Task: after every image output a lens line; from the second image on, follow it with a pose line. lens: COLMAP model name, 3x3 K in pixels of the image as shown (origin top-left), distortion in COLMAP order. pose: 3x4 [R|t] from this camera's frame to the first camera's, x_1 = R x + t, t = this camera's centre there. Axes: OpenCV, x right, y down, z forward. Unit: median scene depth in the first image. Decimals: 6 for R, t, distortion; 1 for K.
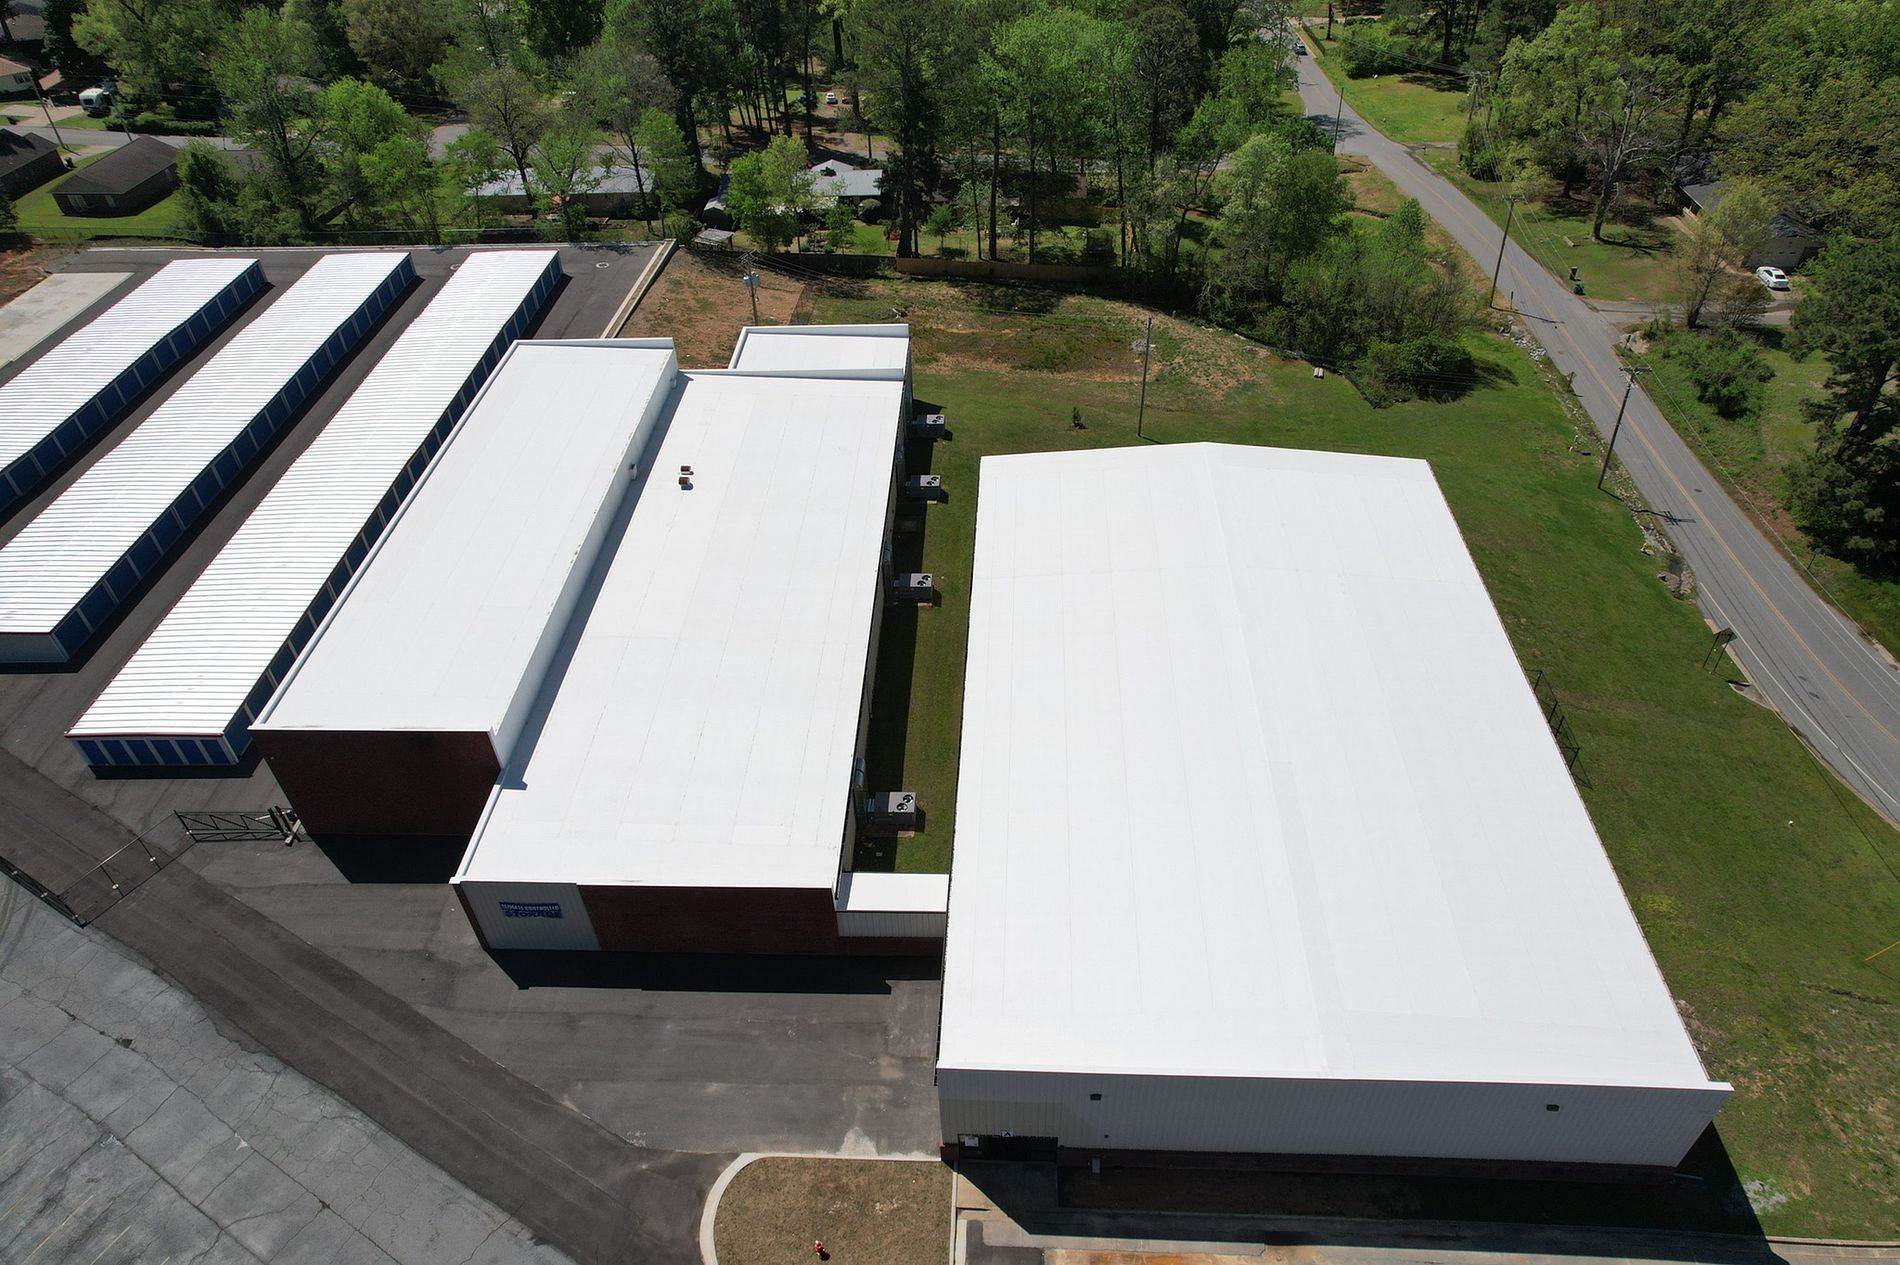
lens RADIAL K [[1214.8, 0, 957.5], [0, 1214.8, 628.6], [0, 0, 1]] dist [-0.078798, 0.075053]
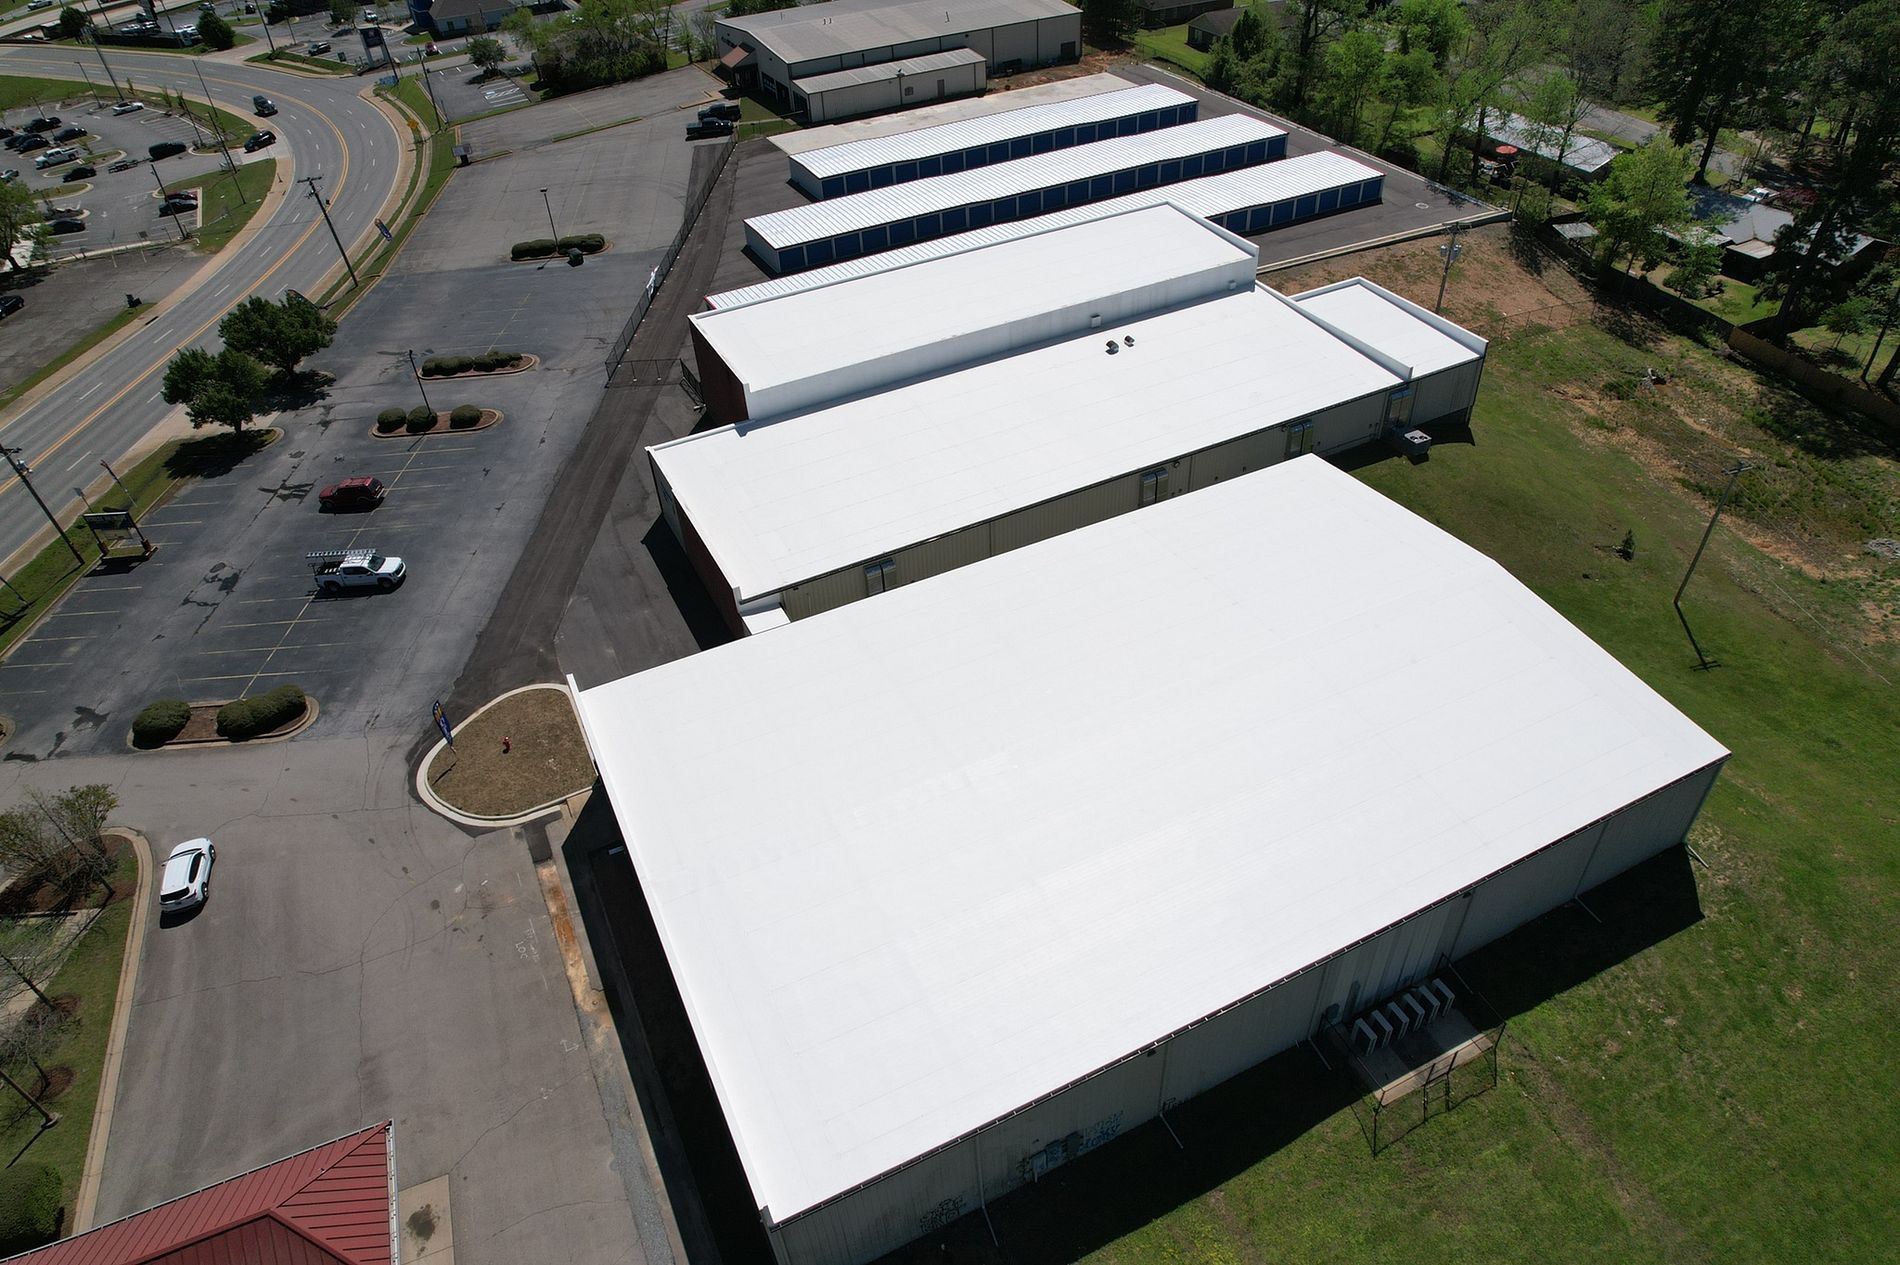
lens RADIAL K [[1214.8, 0, 957.5], [0, 1214.8, 628.6], [0, 0, 1]] dist [-0.078798, 0.075053]
pose [[0.485724, 0.559016, -0.671992, 0.611492], [-0.533897, 0.798439, 0.278297, -0.155132], [0.692117, 0.223599, 0.686278, 0.230445]]
